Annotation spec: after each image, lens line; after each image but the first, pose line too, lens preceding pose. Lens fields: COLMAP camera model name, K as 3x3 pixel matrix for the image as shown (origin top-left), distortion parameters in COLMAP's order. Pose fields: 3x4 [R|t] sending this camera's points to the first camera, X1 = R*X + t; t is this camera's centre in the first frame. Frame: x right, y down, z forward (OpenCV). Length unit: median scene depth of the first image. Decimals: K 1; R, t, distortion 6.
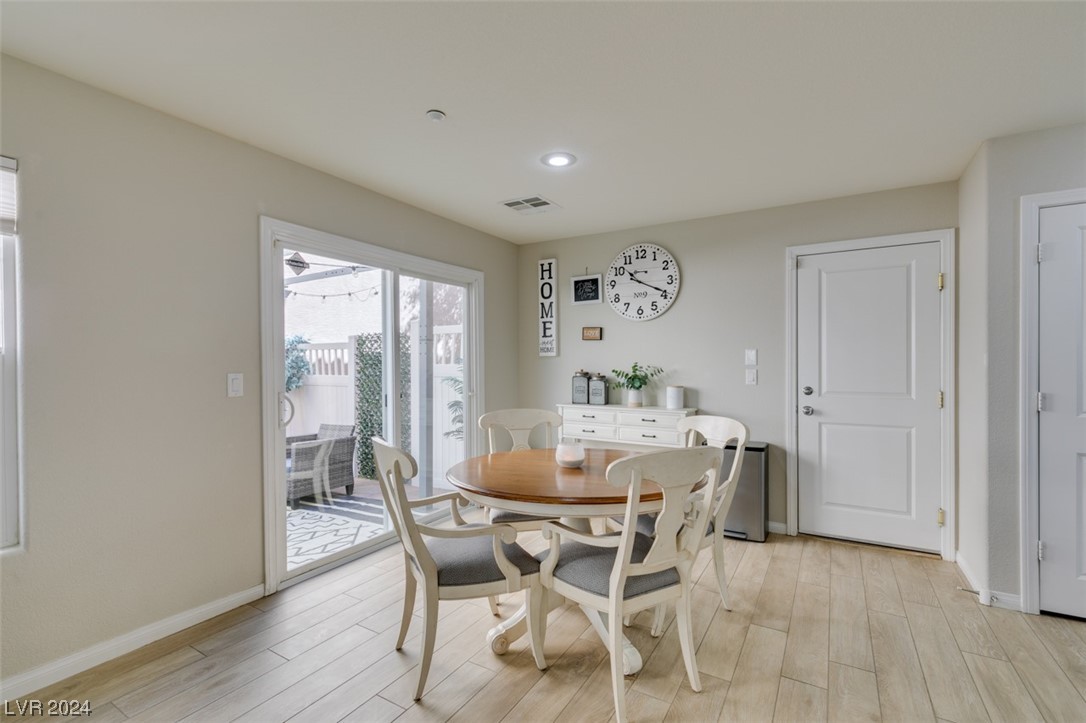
lens RADIAL K [[486.0, 0, 541.4], [0, 486.0, 365.9], [0, 0, 1]] dist [0.007824, -0.001714]
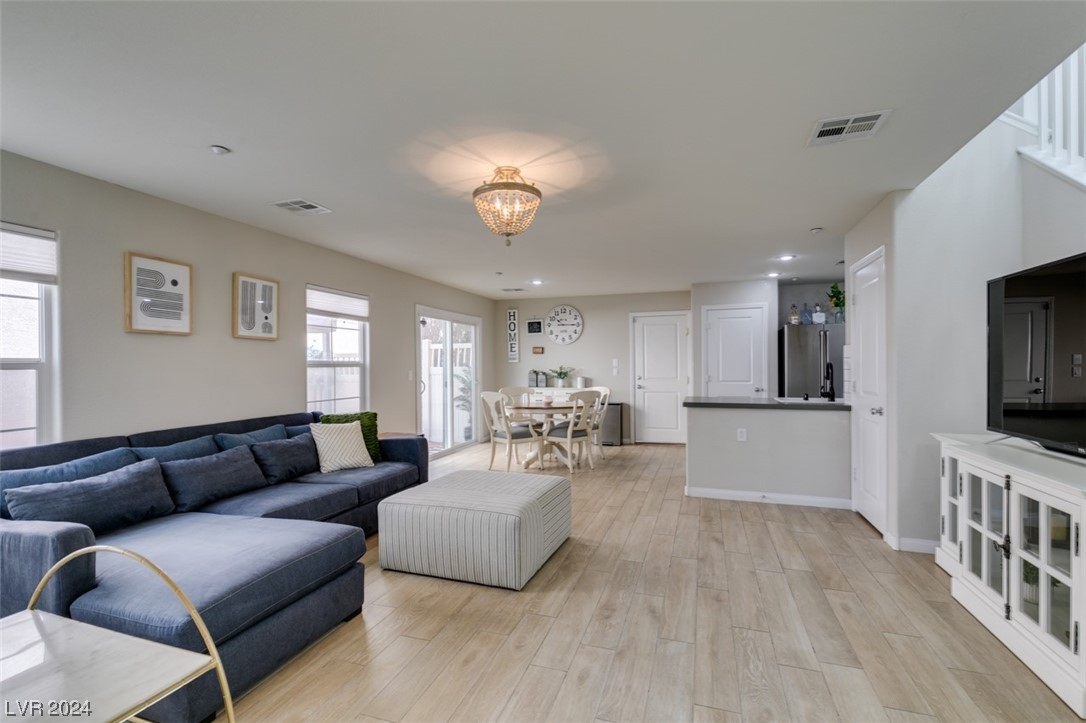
lens RADIAL K [[486.0, 0, 540.1], [0, 486.0, 367.5], [0, 0, 1]] dist [0.007824, -0.001714]
pose [[0.976749, -0.004499, 0.214337, -0.312588], [0.005198, 0.999983, -0.002695, 0.006167], [-0.214321, 0.003746, 0.976756, -0.910915]]
